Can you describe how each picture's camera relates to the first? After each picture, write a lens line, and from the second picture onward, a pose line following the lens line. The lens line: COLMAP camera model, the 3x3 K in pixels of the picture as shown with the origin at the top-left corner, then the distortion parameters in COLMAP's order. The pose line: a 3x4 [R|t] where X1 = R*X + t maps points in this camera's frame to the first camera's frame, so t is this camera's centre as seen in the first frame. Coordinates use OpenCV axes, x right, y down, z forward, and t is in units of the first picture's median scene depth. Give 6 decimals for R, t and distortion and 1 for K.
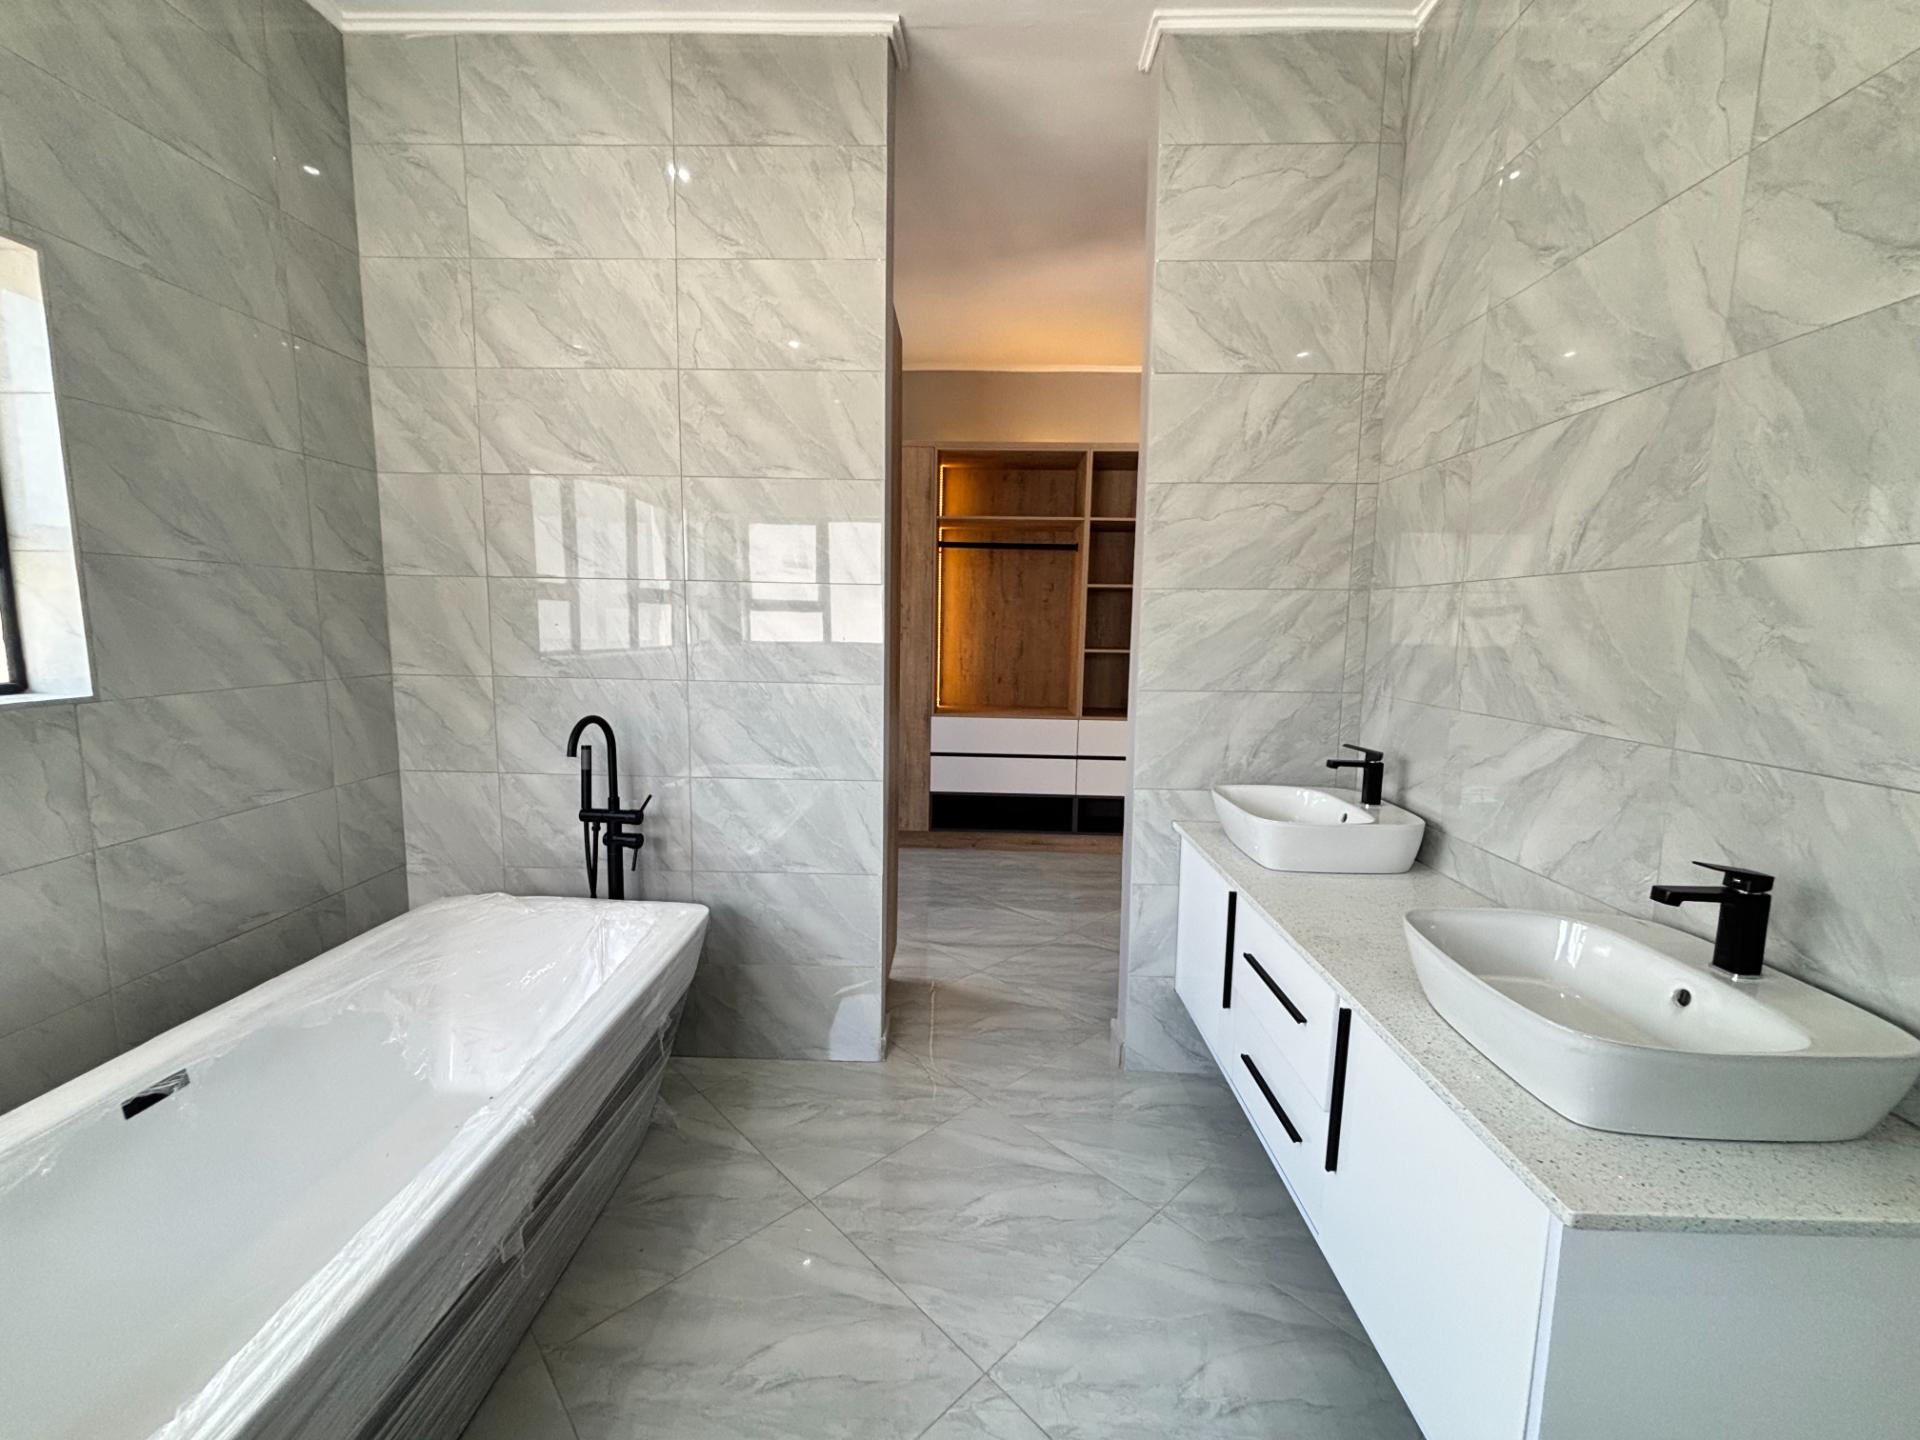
lens RADIAL K [[774.1, 0, 953.4], [0, 774.1, 719.9], [0, 0, 1]] dist [0.001501, 0.000152]
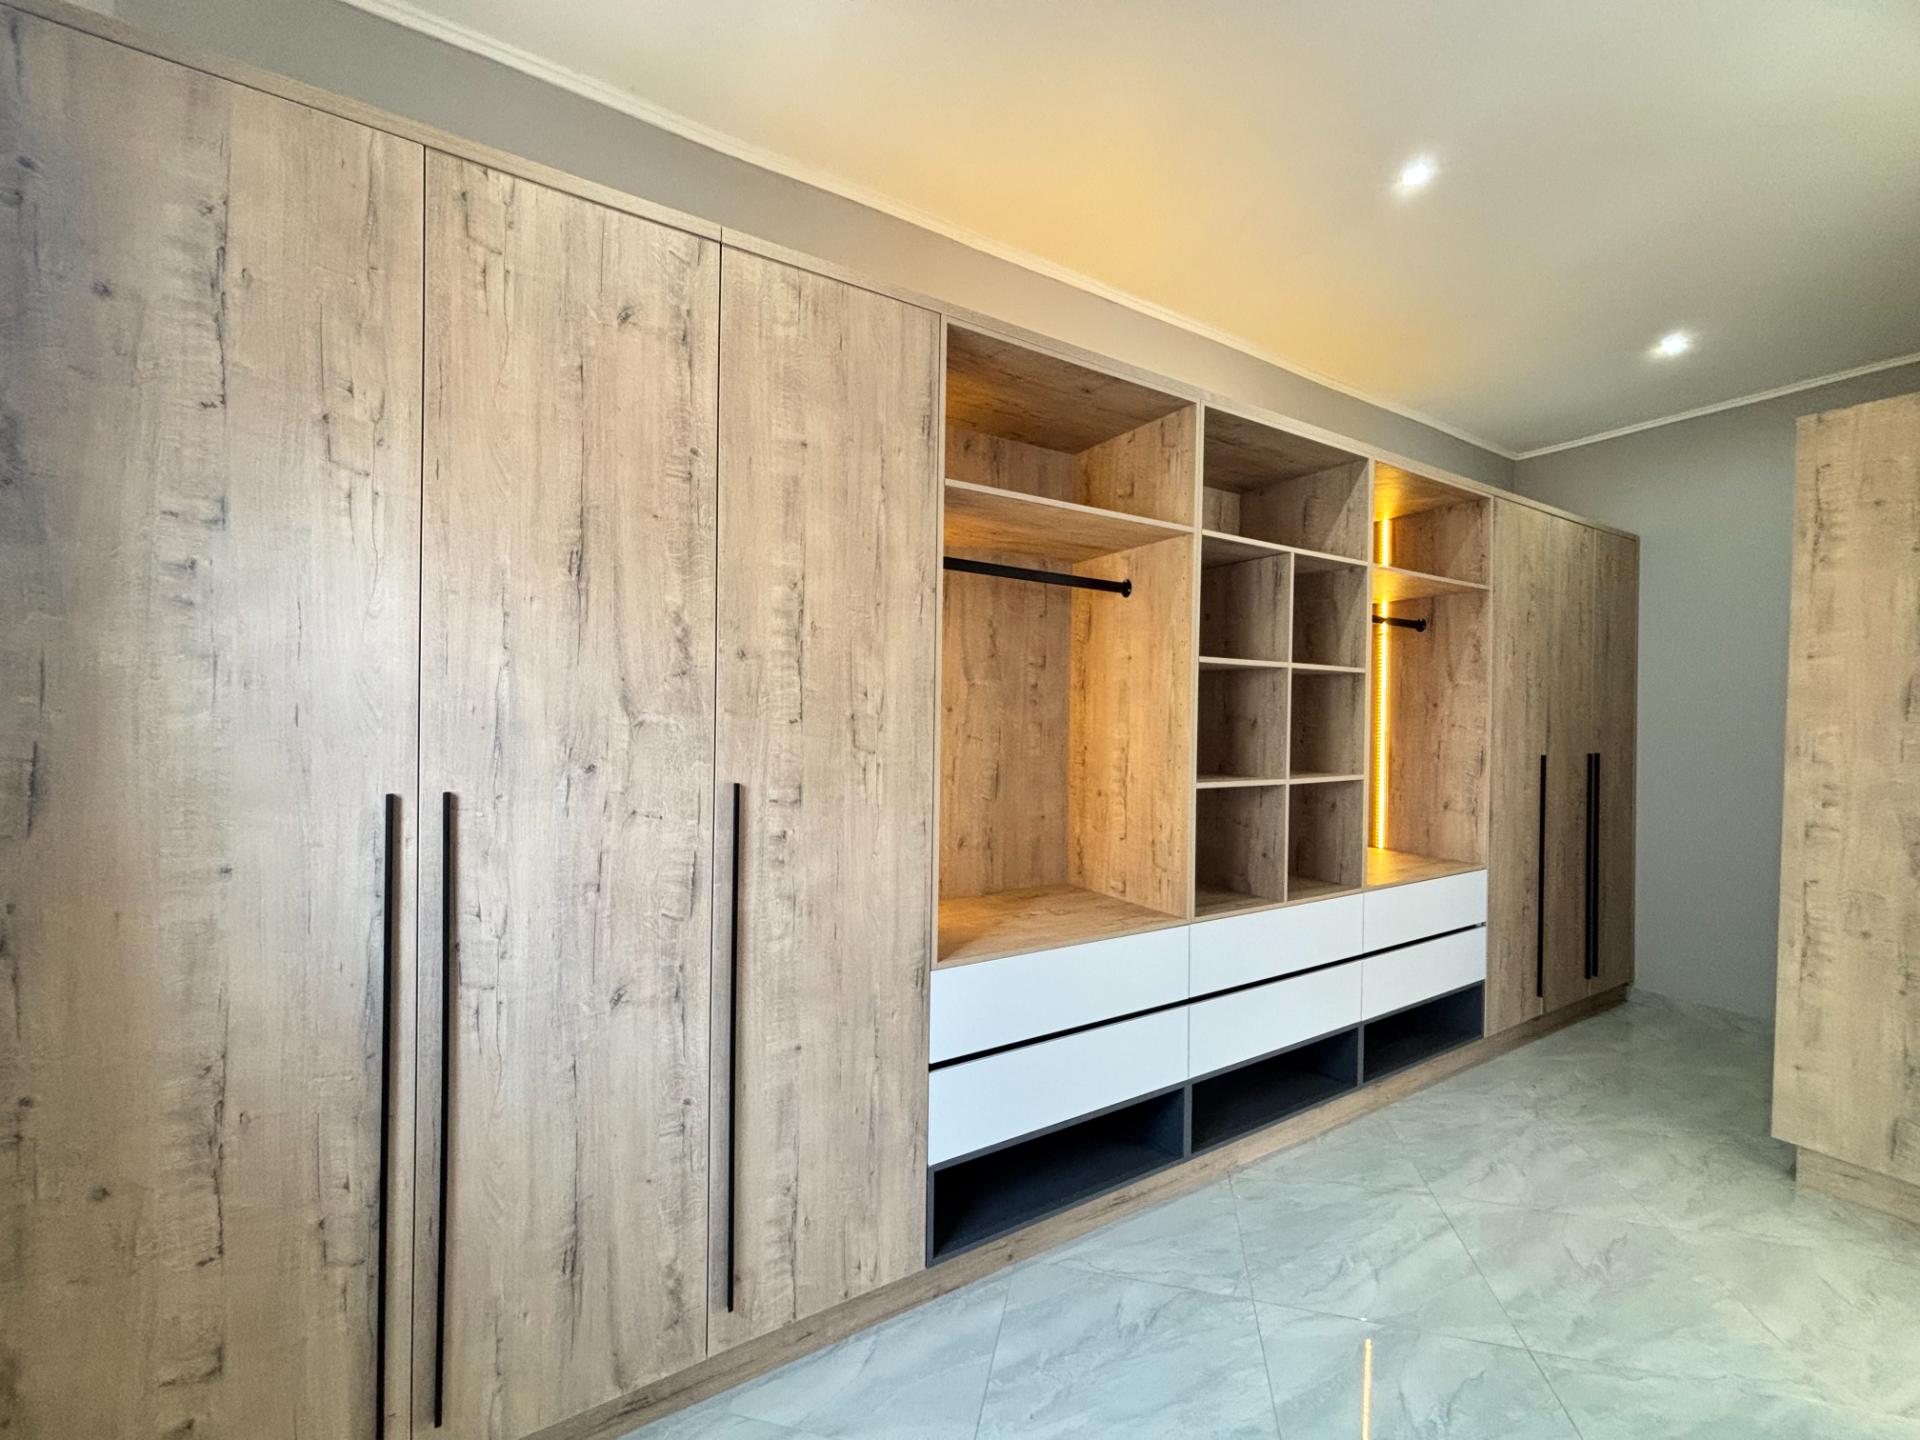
lens RADIAL K [[774.1, 0, 953.4], [0, 774.1, 719.9], [0, 0, 1]] dist [0.001501, 0.000152]
pose [[0.842443, -0.003077, 0.538776, -0.231336], [0.054567, 0.995329, -0.079638, -0.100280], [-0.536014, 0.096490, 0.838677, 0.641319]]
